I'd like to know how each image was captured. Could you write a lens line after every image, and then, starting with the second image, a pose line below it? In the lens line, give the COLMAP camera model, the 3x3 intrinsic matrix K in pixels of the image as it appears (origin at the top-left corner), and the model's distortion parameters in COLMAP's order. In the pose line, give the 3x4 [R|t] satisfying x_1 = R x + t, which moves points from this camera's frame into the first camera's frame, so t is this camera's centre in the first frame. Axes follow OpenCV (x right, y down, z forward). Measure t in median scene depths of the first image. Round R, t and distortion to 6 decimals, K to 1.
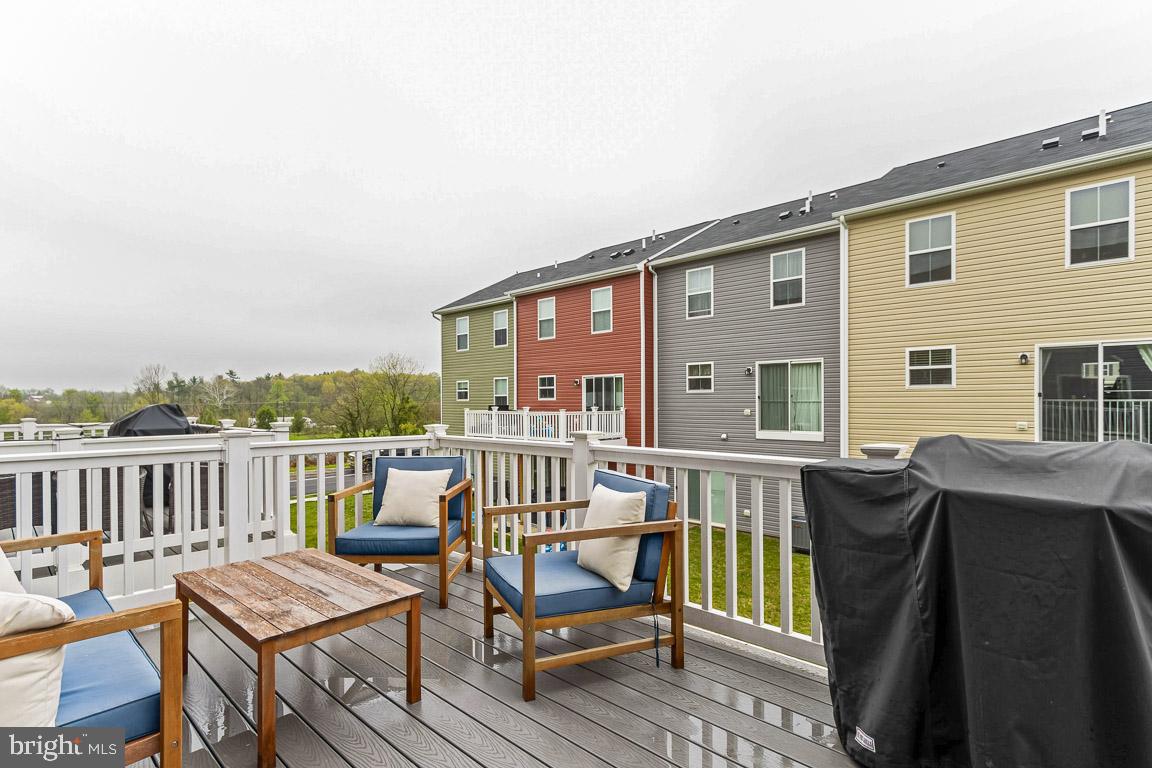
lens RADIAL K [[558.2, 0, 573.0], [0, 558.2, 402.4], [0, 0, 1]] dist [0.015628, -0.000193]
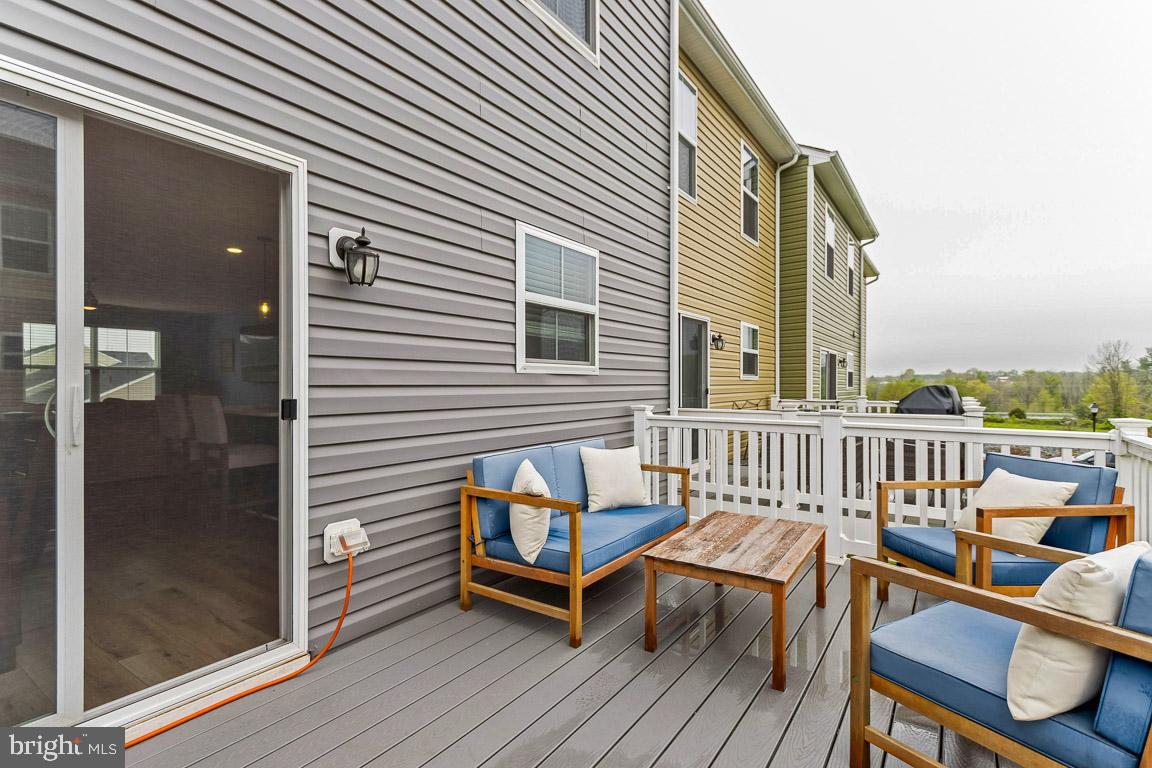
lens RADIAL K [[558.2, 0, 573.0], [0, 558.2, 402.4], [0, 0, 1]] dist [0.015628, -0.000193]
pose [[0.147404, 0.035290, -0.988447, 0.225655], [-0.001021, 0.999368, 0.035528, -0.001814], [0.989076, -0.004227, 0.147347, 0.179761]]
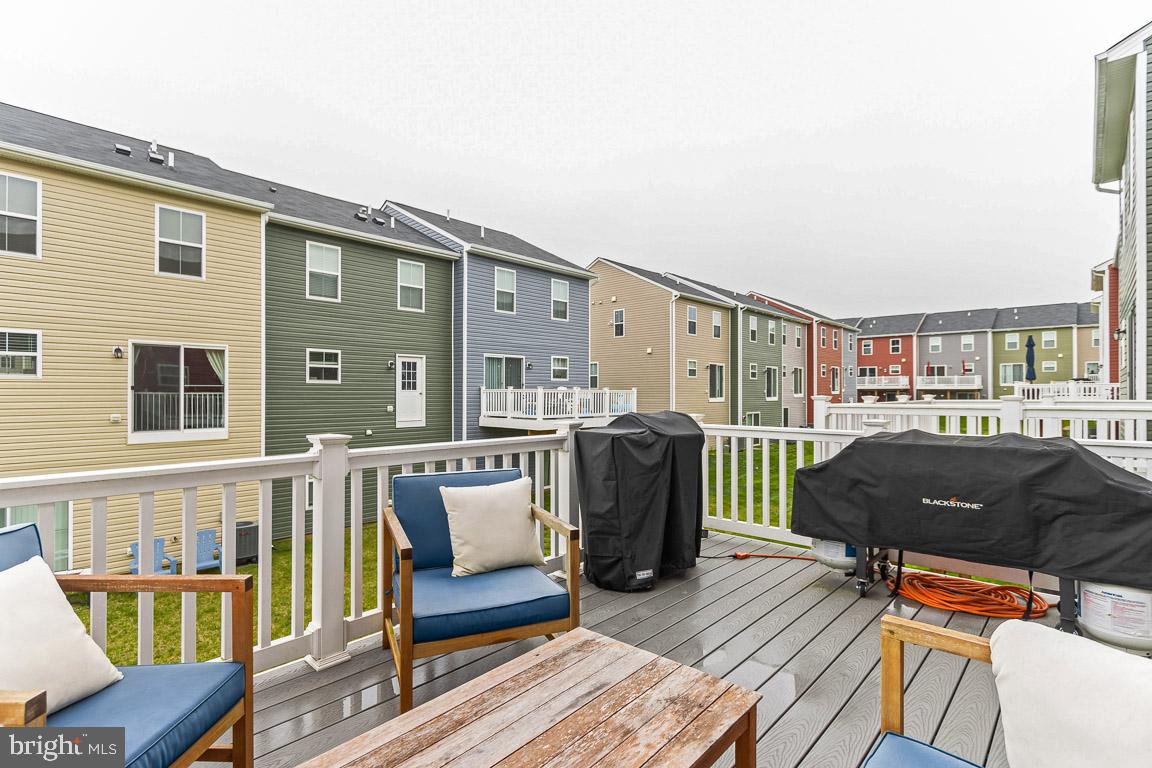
lens RADIAL K [[540.5, 0, 568.5], [0, 540.5, 392.2], [0, 0, 1]] dist [0.015731, 0.000463]
pose [[0.009464, 0.003188, 0.999950, -0.383498], [0.001592, 0.999994, -0.003204, -0.001443], [-0.999954, 0.001622, 0.009459, 0.364203]]
